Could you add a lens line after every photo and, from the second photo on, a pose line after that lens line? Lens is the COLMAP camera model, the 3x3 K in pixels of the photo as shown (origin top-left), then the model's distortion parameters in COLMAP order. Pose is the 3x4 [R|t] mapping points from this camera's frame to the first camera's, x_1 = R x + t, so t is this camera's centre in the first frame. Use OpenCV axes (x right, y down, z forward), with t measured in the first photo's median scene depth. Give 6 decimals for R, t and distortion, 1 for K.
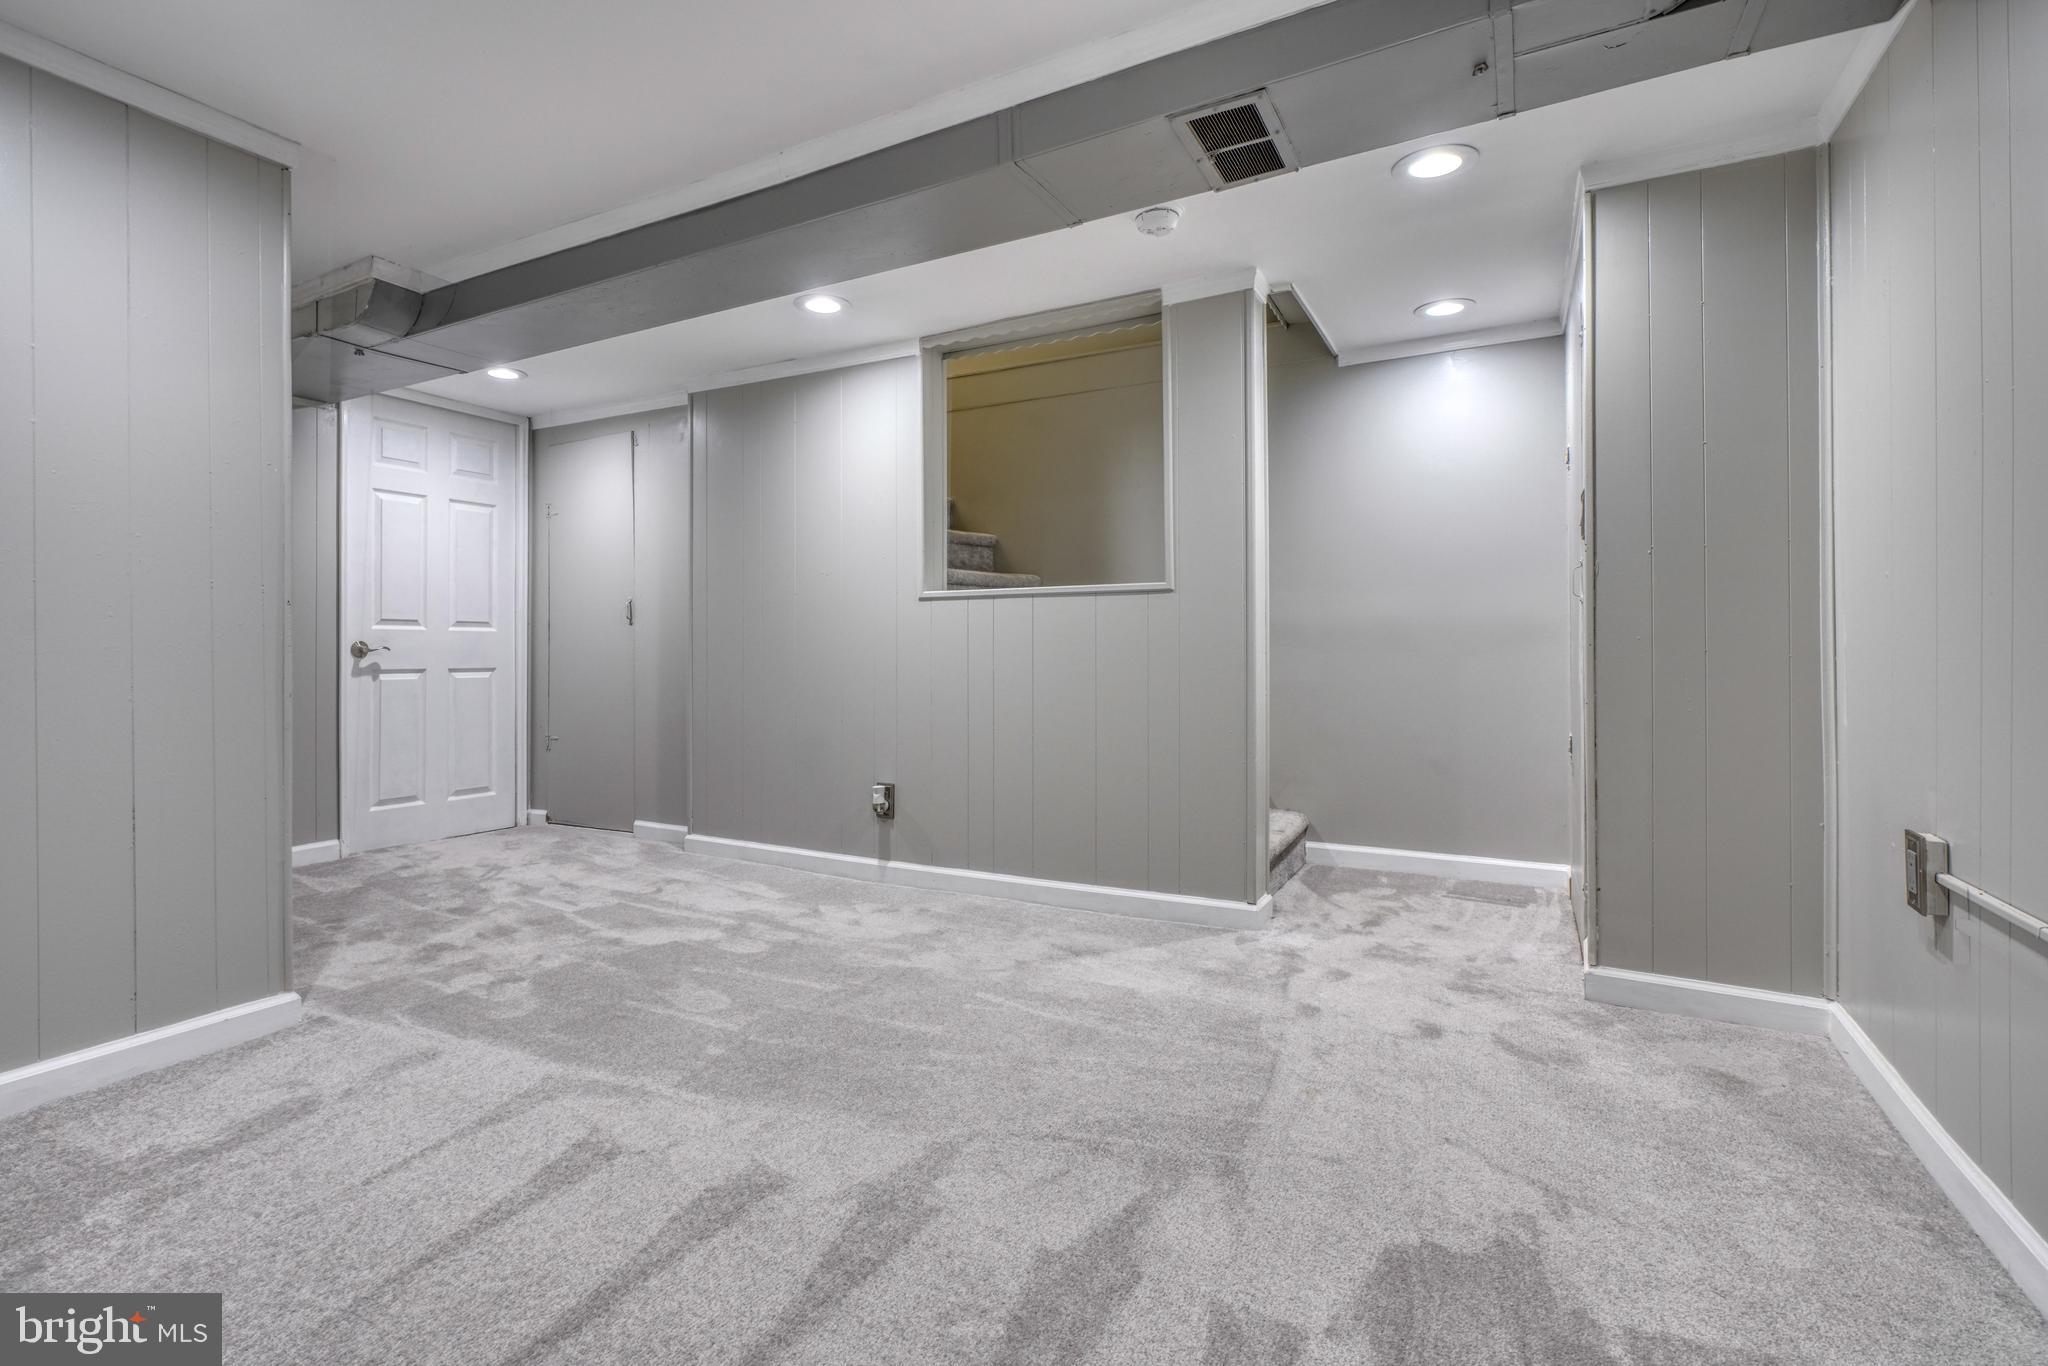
lens RADIAL K [[982.5, 0, 953.2], [0, 982.5, 656.0], [0, 0, 1]] dist [0.003697, 0.000726]
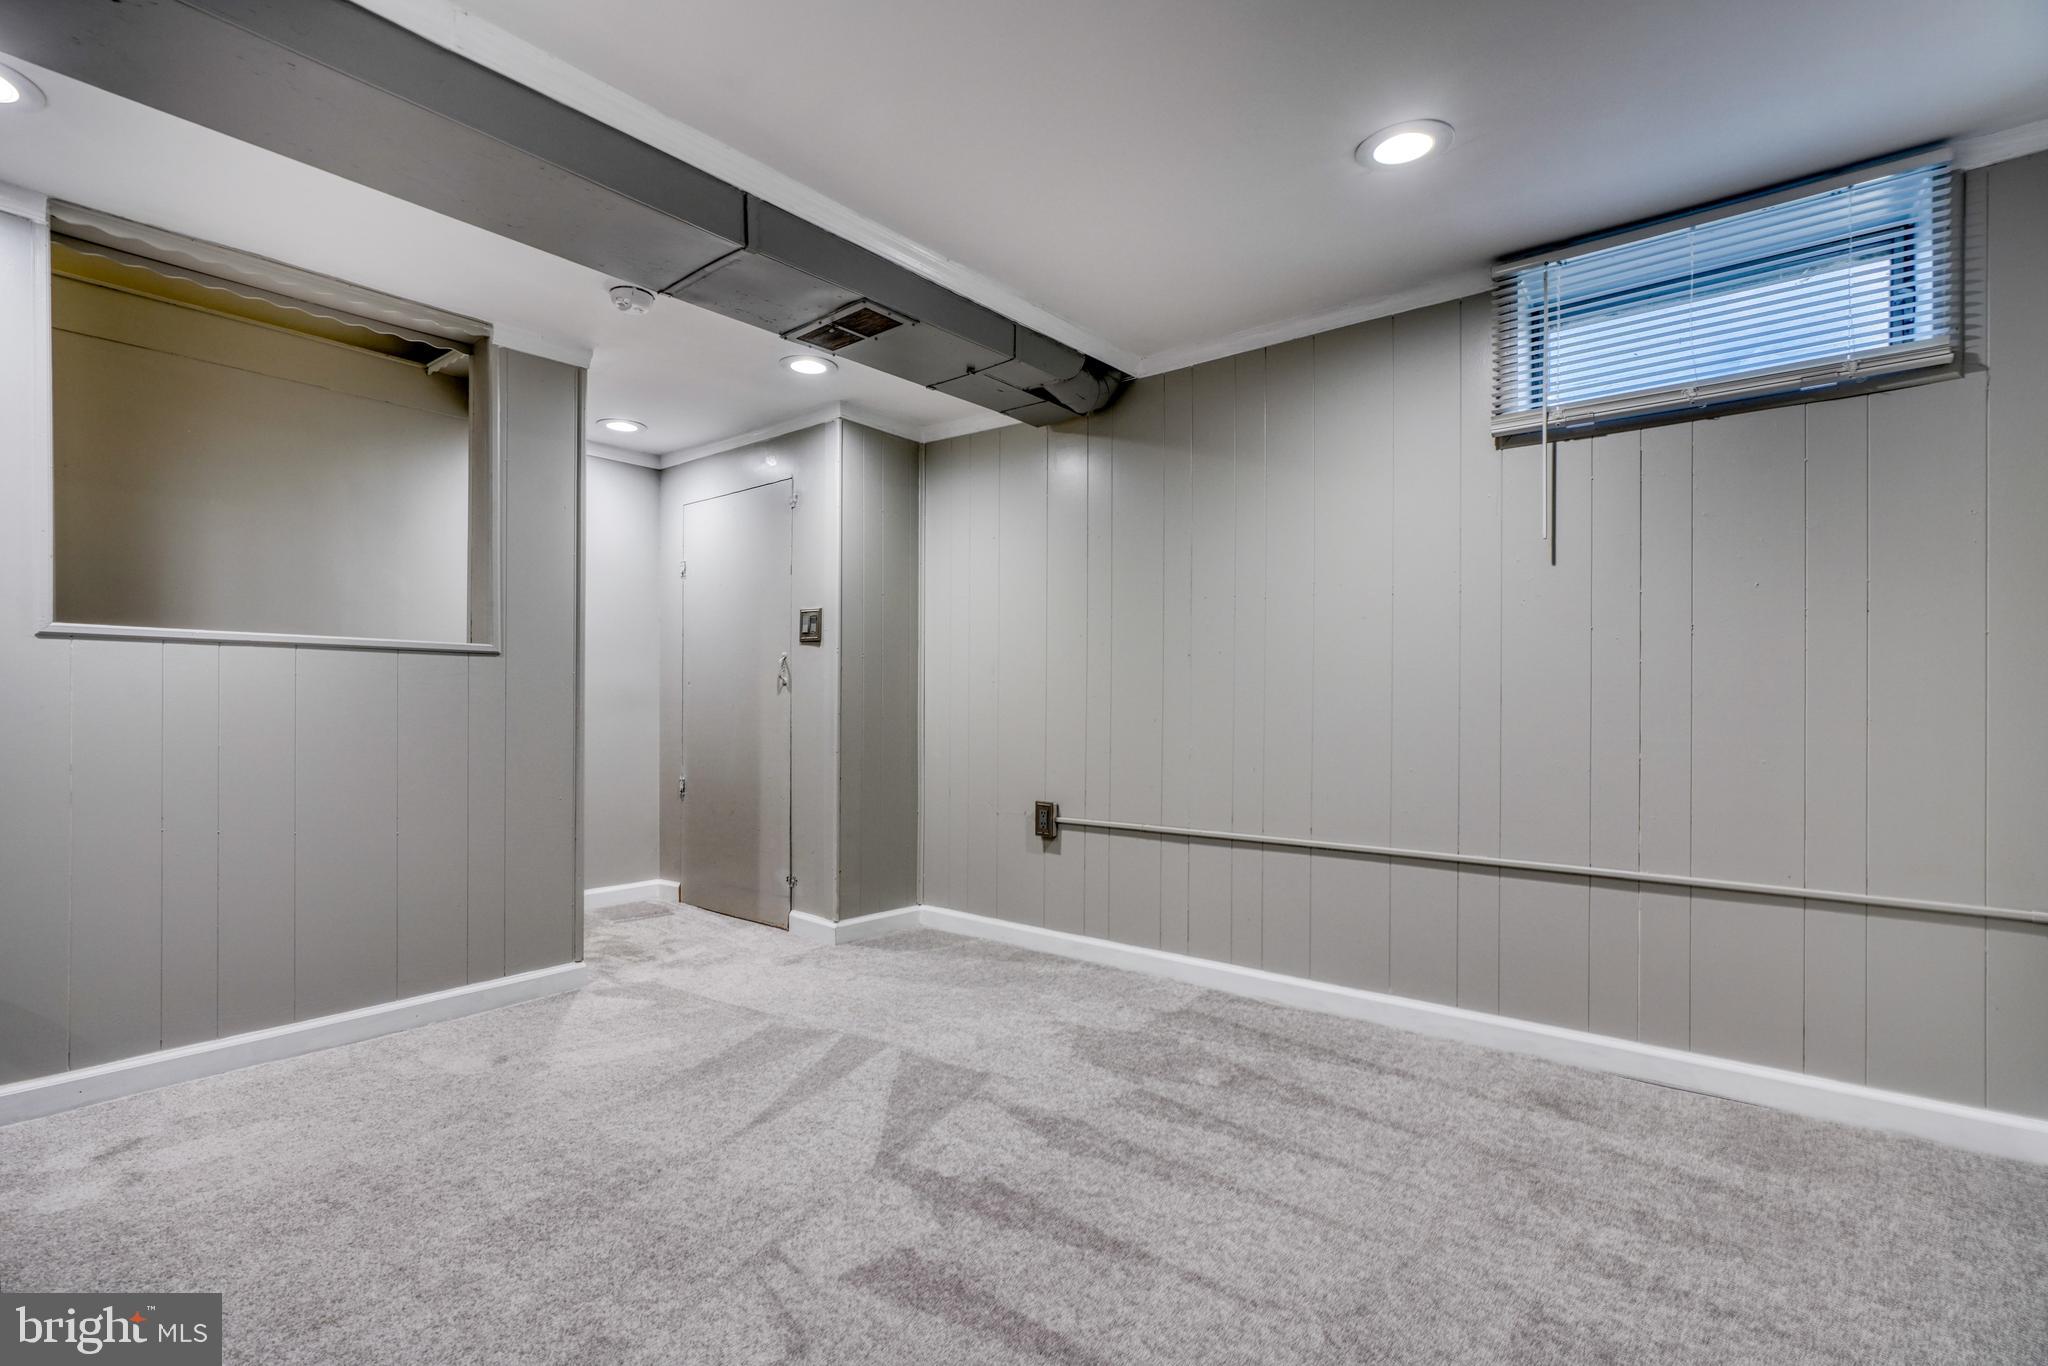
lens RADIAL K [[921.0, 0, 1024.7], [0, 921.0, 707.6], [0, 0, 1]] dist [-0.007262, 0.001280]
pose [[0.168742, 0.004871, 0.985648, -0.421816], [0.003339, 0.999979, -0.005513, -0.005678], [-0.985655, 0.004221, 0.168722, 0.277556]]
